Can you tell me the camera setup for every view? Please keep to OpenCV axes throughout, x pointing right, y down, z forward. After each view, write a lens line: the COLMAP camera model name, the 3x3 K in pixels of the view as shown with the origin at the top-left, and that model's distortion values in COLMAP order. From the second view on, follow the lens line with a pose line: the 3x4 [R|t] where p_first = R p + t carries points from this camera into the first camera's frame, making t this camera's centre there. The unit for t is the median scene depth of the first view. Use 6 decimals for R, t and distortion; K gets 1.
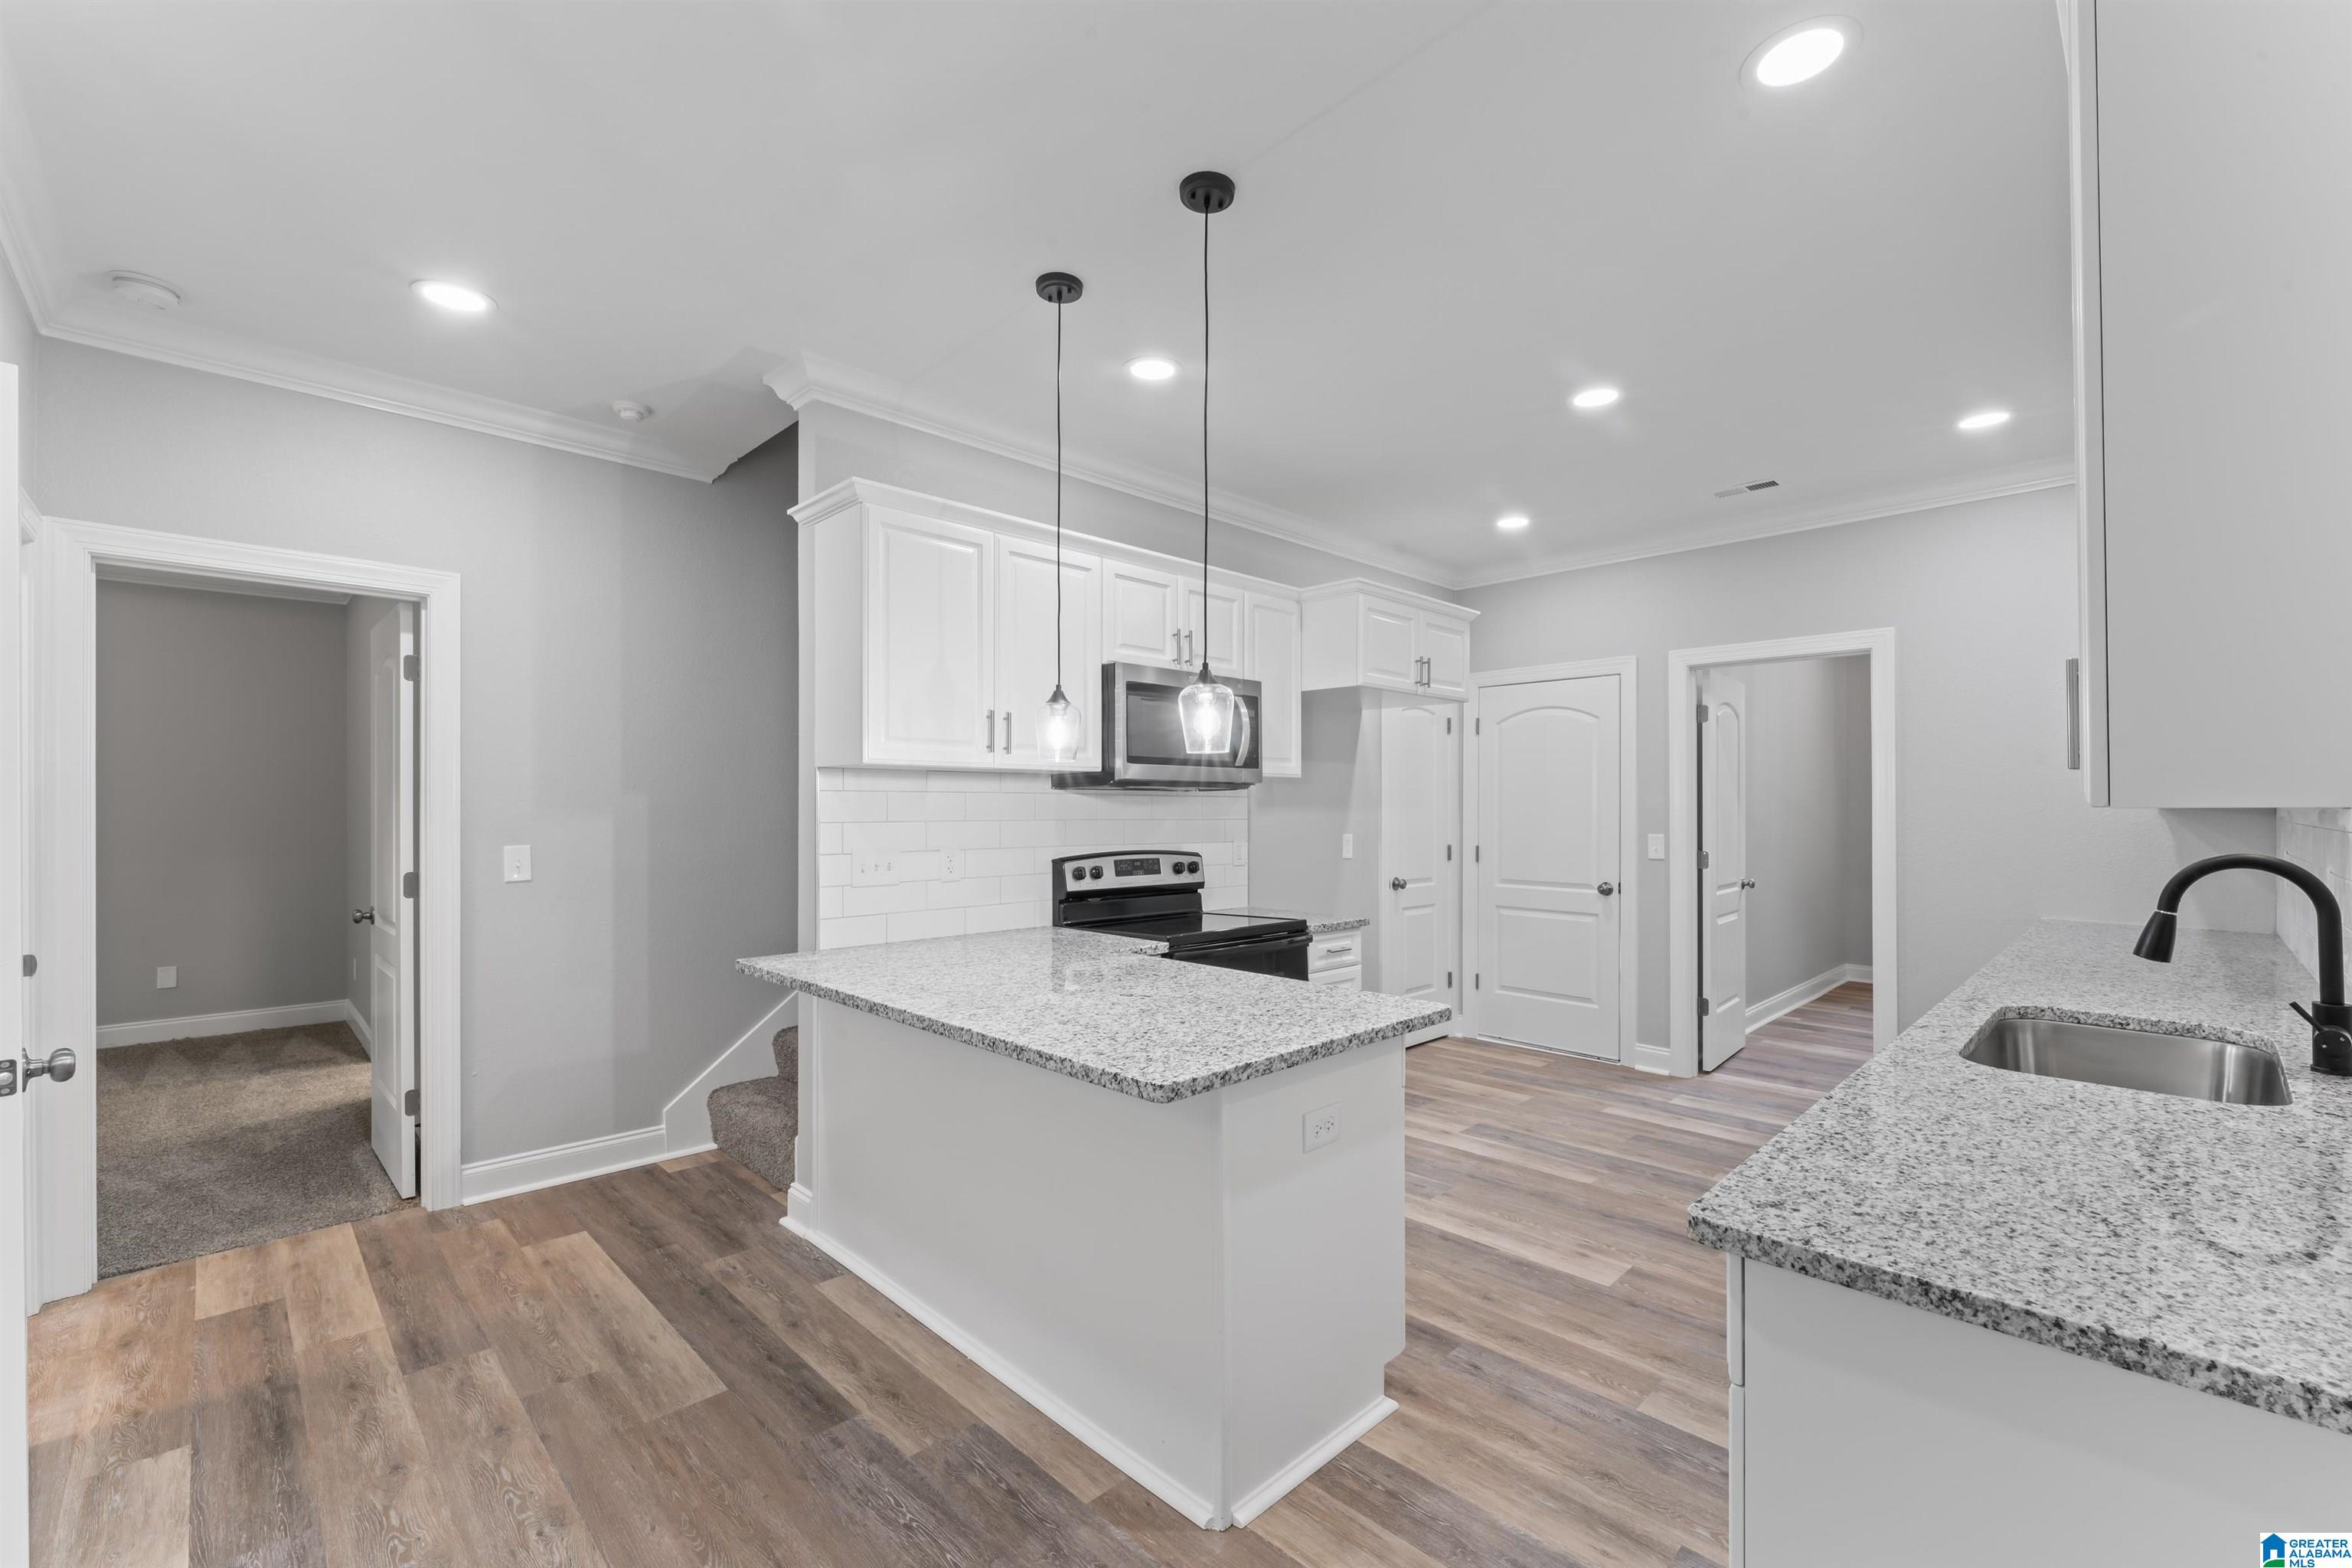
lens RADIAL K [[983.7, 0, 1186.8], [0, 983.7, 805.9], [0, 0, 1]] dist [-0.008934, 0.002516]
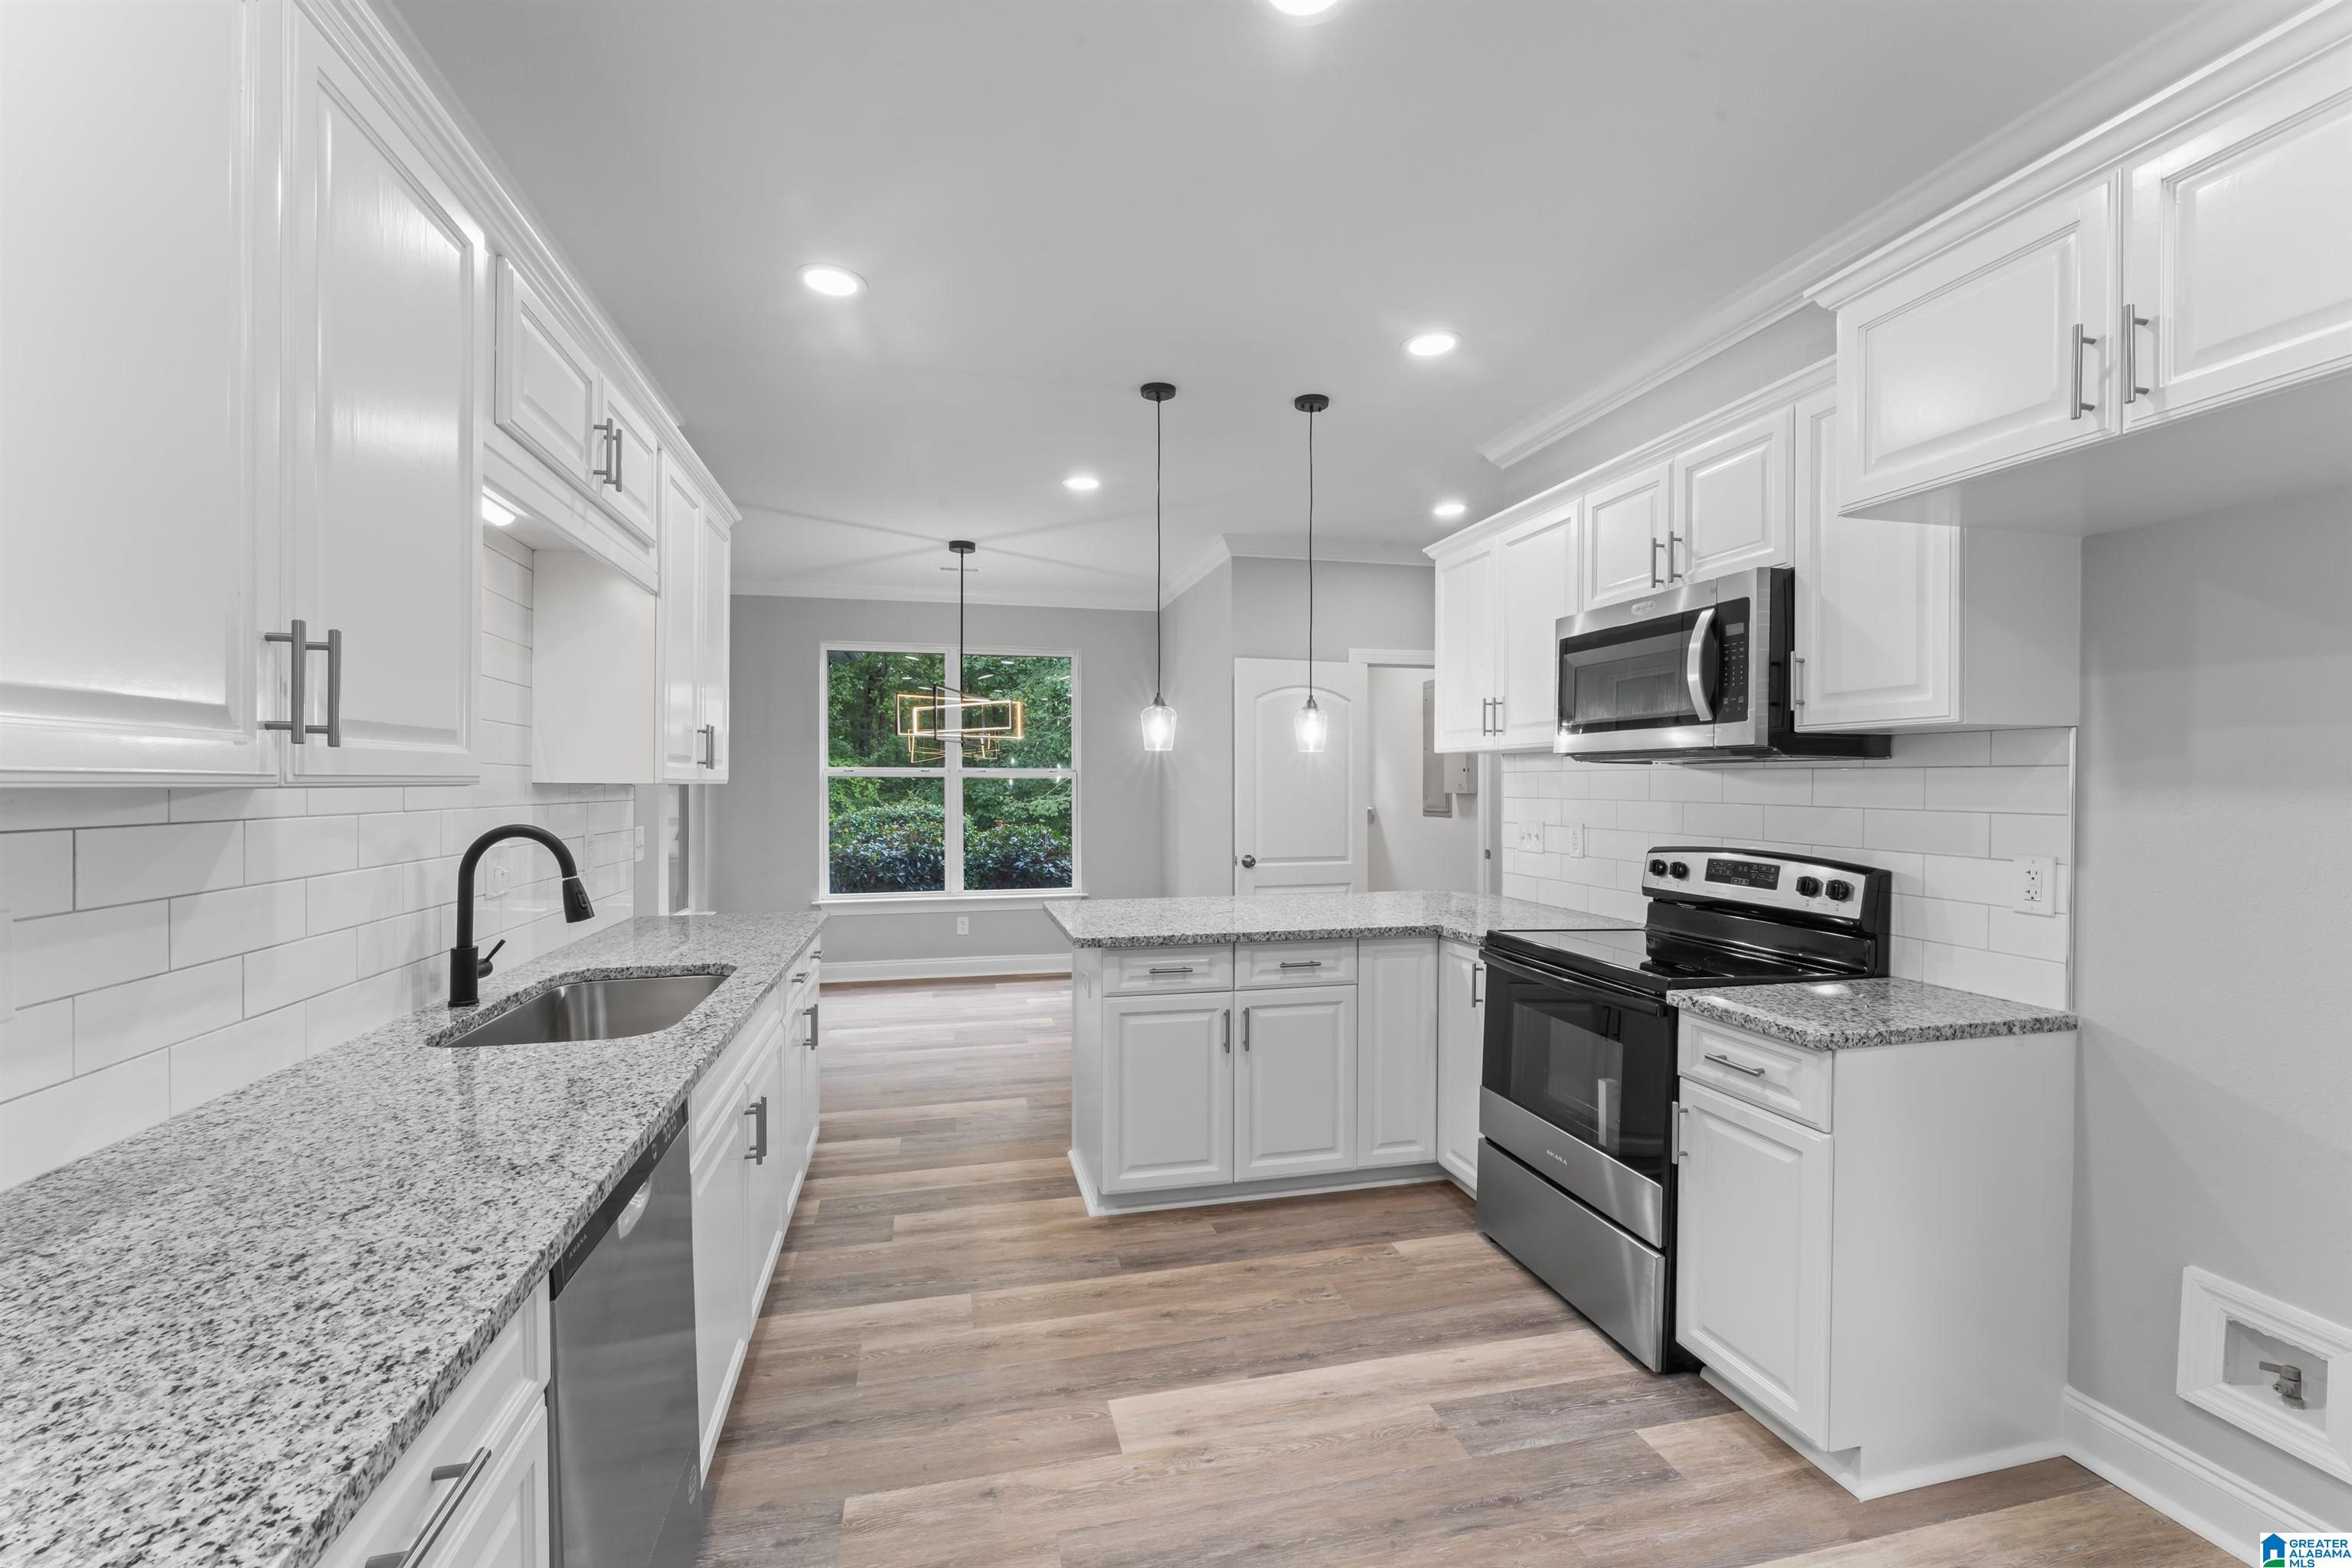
lens RADIAL K [[983.7, 0, 1179.9], [0, 983.7, 778.8], [0, 0, 1]] dist [-0.008934, 0.002516]
pose [[-0.510447, 0.004259, -0.859899, 1.022130], [0.003290, 0.999990, 0.003000, -0.010512], [0.859903, -0.001297, -0.510456, 1.380796]]
